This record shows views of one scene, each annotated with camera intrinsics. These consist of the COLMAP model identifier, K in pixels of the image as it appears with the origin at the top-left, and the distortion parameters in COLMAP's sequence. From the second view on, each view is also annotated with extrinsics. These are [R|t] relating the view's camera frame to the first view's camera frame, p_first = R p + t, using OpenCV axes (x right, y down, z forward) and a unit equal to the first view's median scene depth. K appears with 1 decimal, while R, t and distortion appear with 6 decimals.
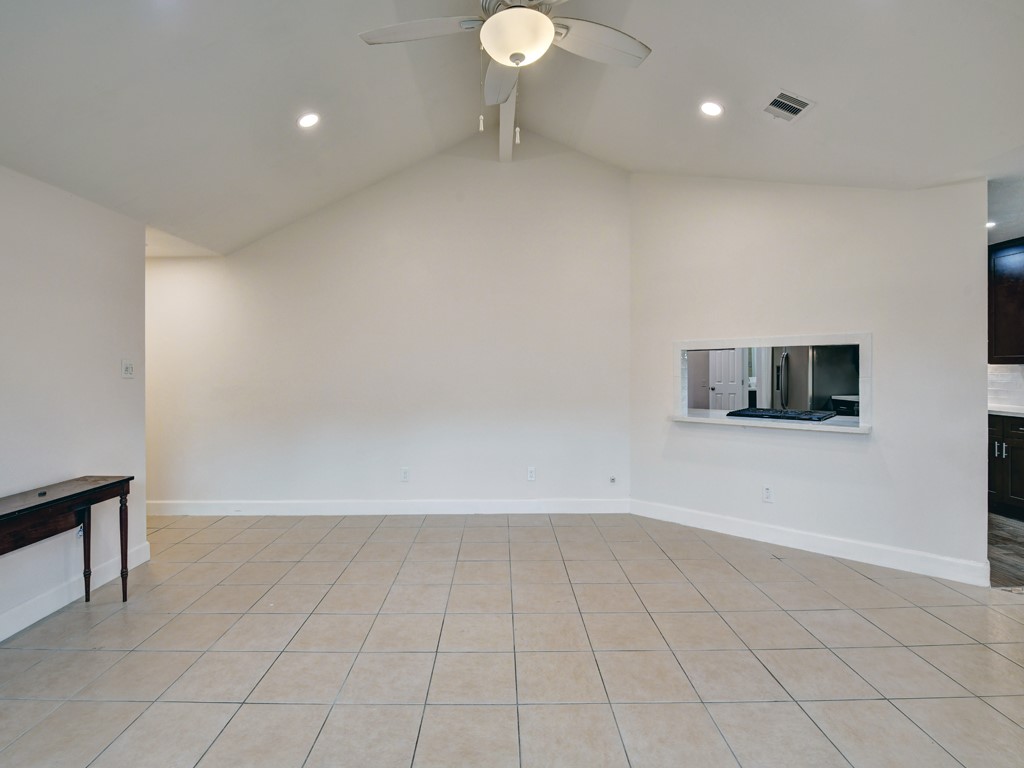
lens RADIAL K [[484.1, 0, 492.0], [0, 484.1, 368.9], [0, 0, 1]] dist [-0.007720, -0.004889]
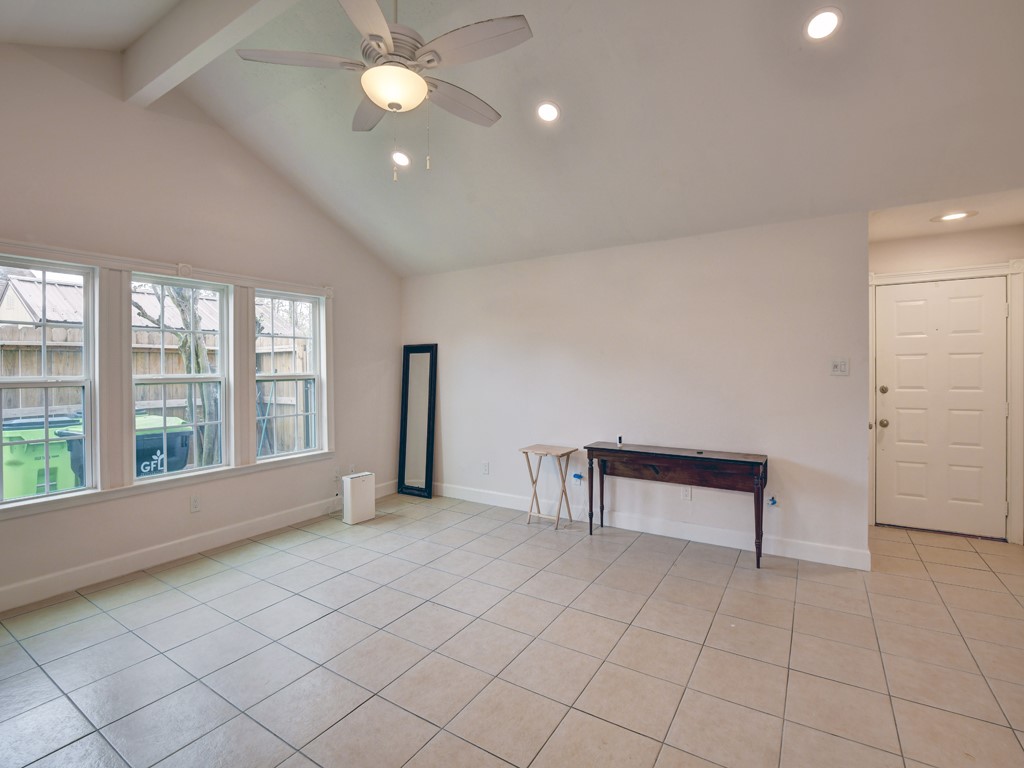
lens RADIAL K [[484.1, 0, 507.5], [0, 484.1, 372.5], [0, 0, 1]] dist [-0.007720, -0.004889]
pose [[-0.519683, 0.022259, -0.854069, 0.581243], [0.013875, 0.999749, 0.017614, -0.017458], [0.854246, -0.002697, -0.519862, 1.190735]]
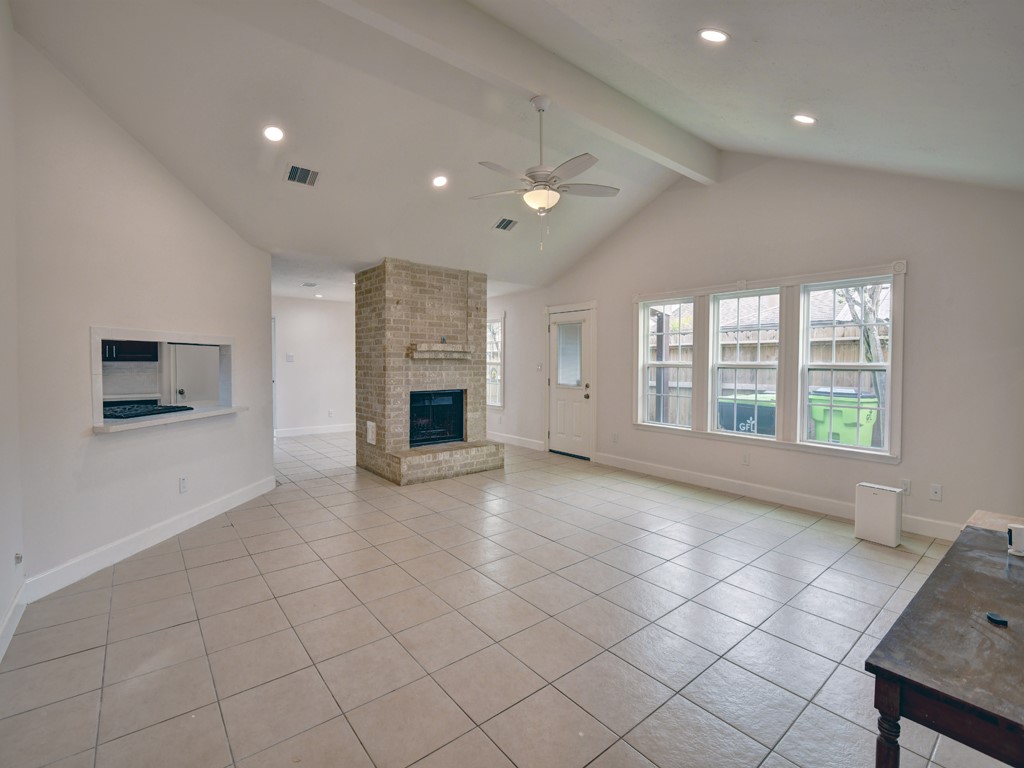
lens RADIAL K [[484.1, 0, 509.5], [0, 484.1, 378.9], [0, 0, 1]] dist [-0.007720, -0.004889]
pose [[-0.632290, -0.023019, 0.774390, -0.940246], [0.001227, 0.999527, 0.030713, 0.005817], [-0.774731, 0.020370, -0.631963, 1.564373]]
